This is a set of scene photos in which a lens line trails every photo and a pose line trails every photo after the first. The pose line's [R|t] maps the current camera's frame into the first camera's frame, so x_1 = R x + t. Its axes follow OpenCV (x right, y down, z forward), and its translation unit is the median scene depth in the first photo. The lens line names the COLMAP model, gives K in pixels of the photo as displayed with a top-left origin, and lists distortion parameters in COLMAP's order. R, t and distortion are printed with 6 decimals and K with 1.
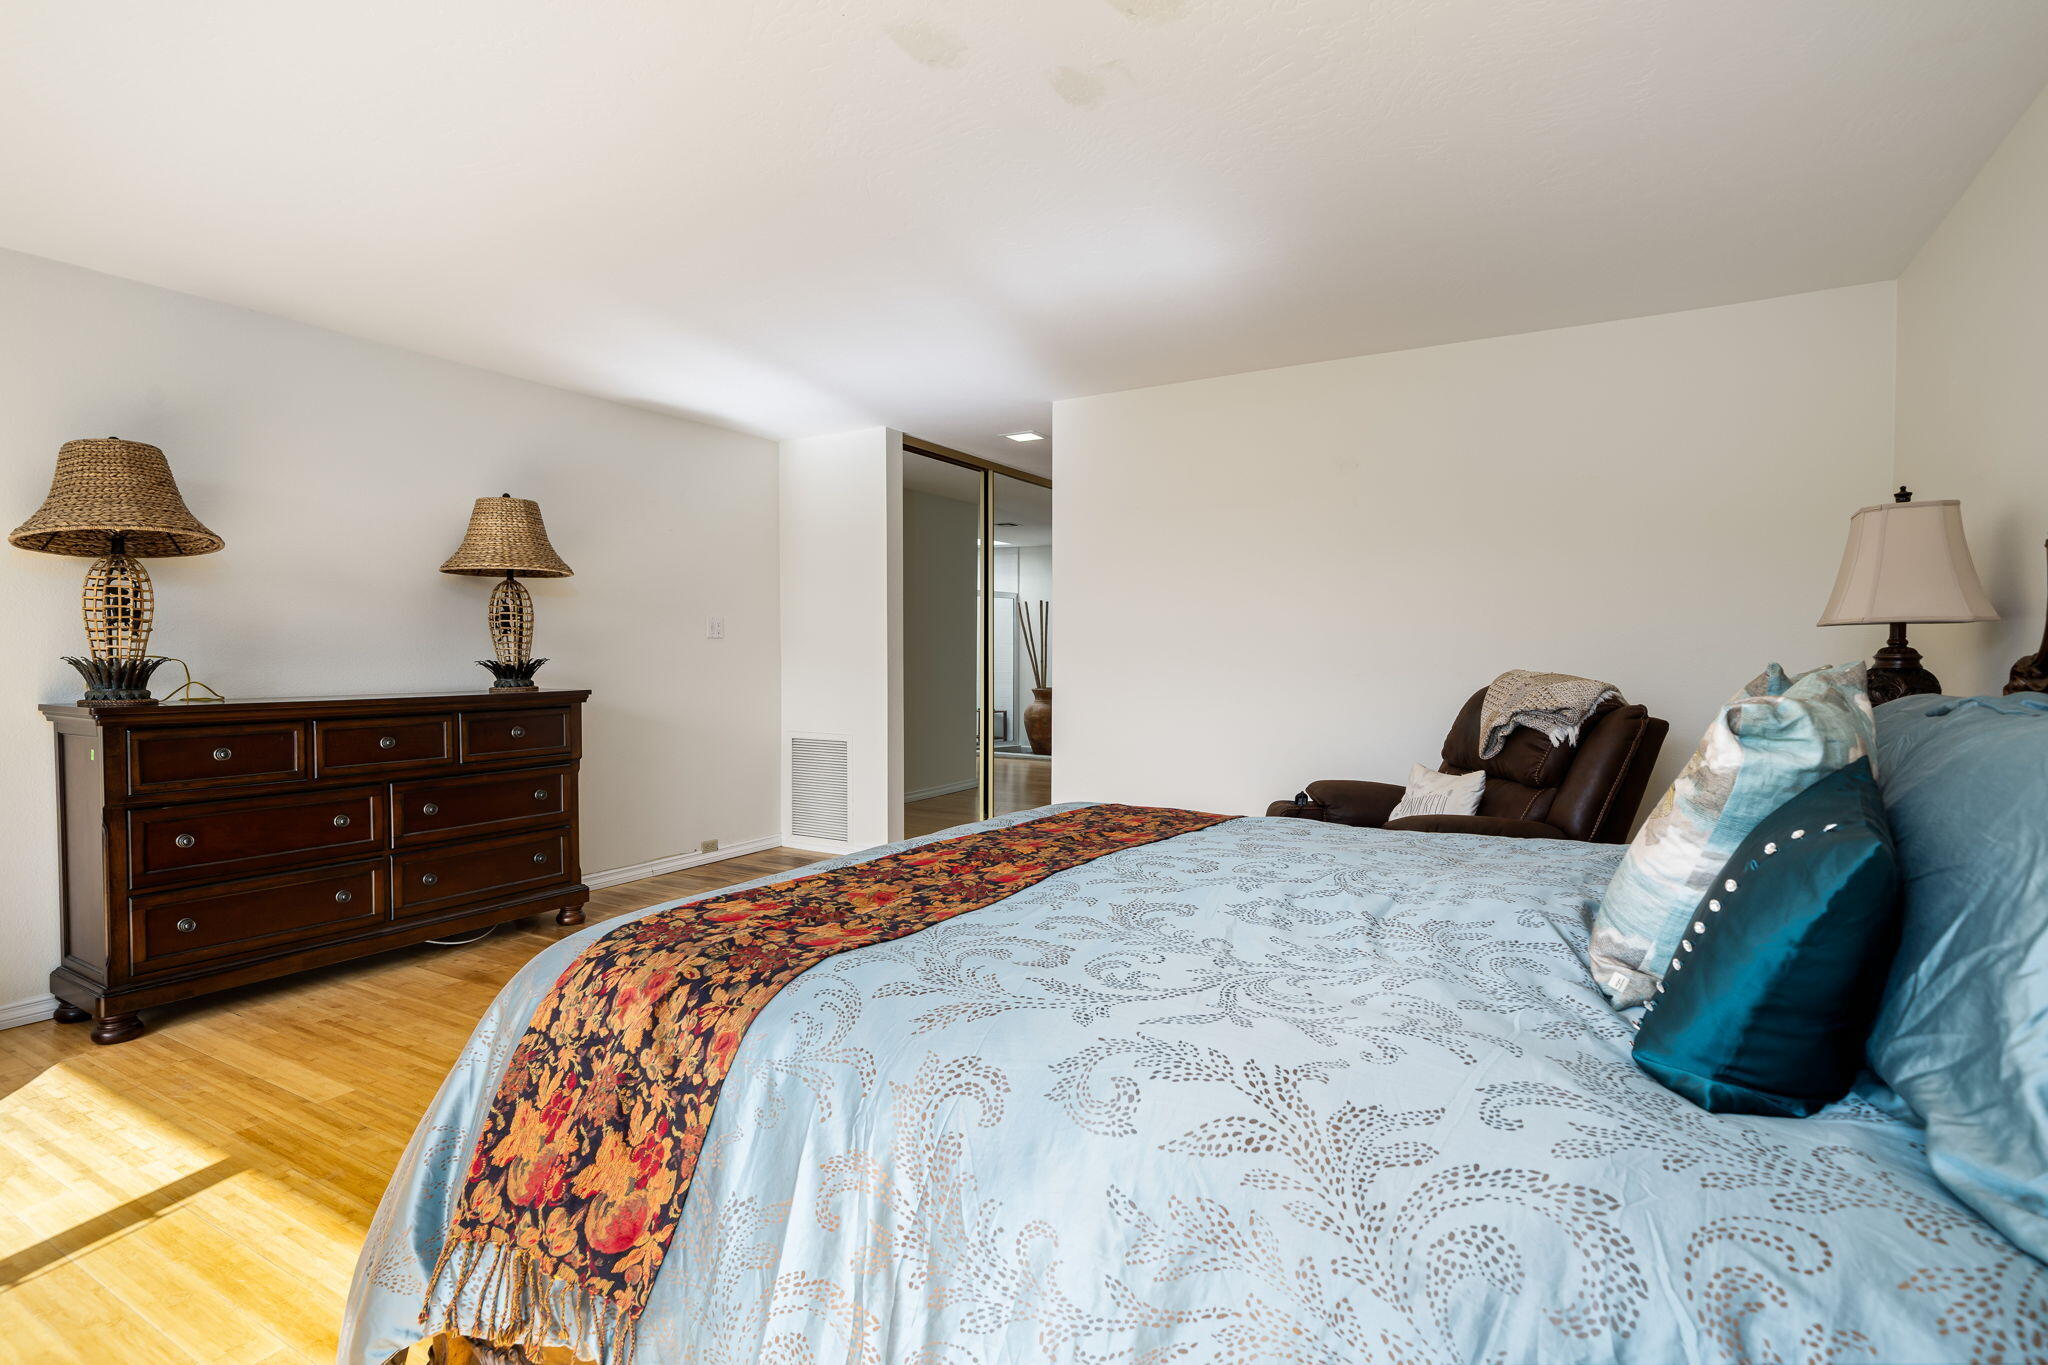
lens RADIAL K [[967.7, 0, 999.7], [0, 967.7, 676.6], [0, 0, 1]] dist [-0.026400, 0.000244]
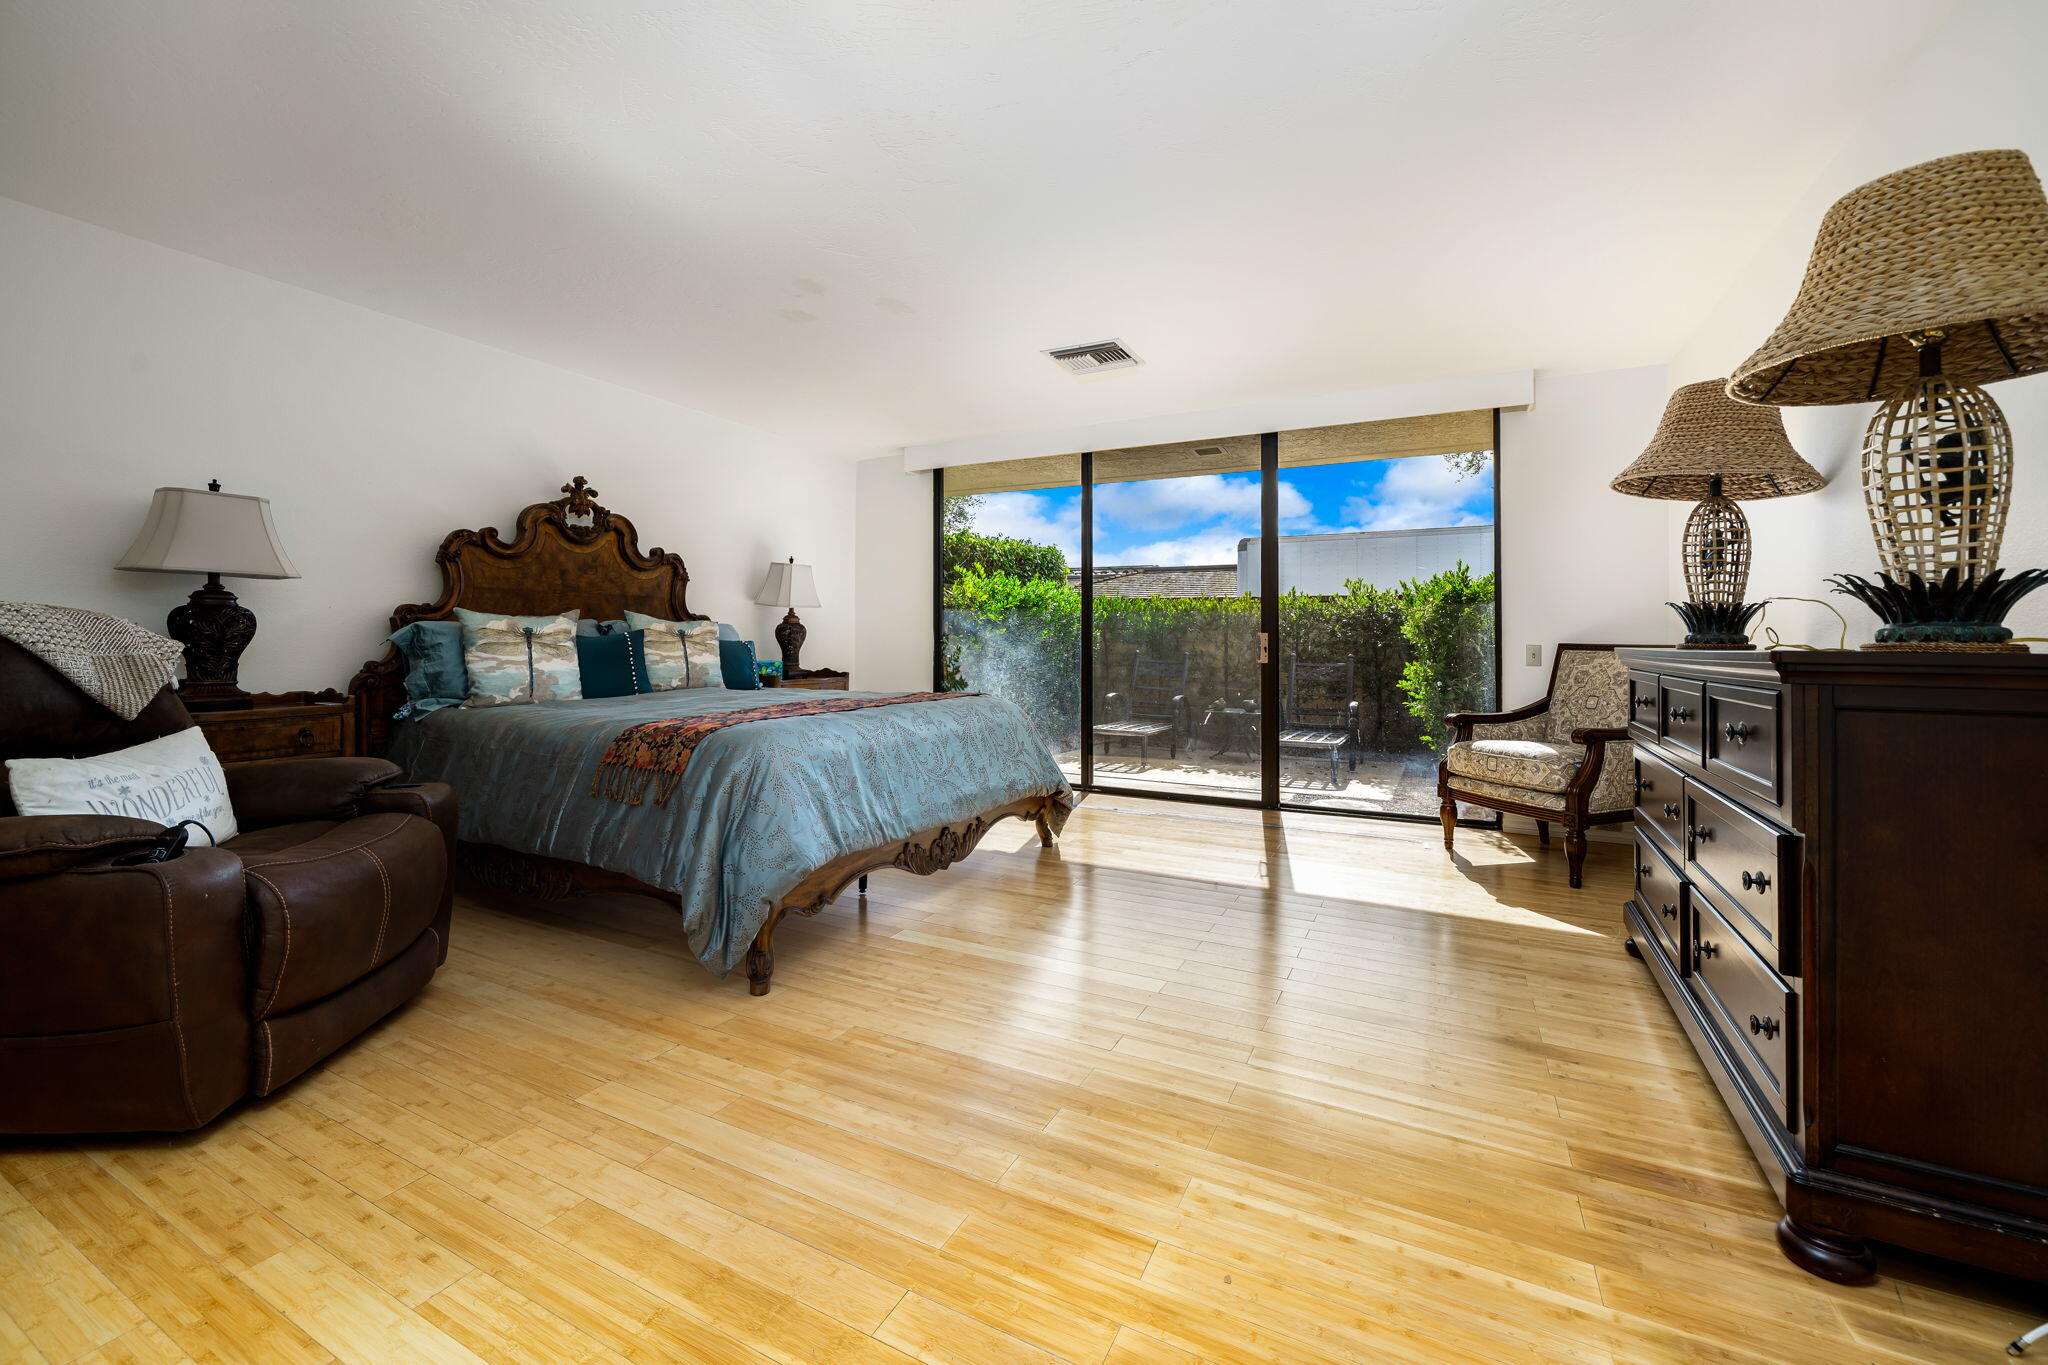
lens RADIAL K [[967.7, 0, 999.7], [0, 967.7, 676.6], [0, 0, 1]] dist [-0.026400, 0.000244]
pose [[-0.997389, -0.002825, -0.072158, -0.114331], [-0.006886, 0.998402, 0.056095, 0.008423], [0.071884, 0.056446, -0.995815, 1.928079]]
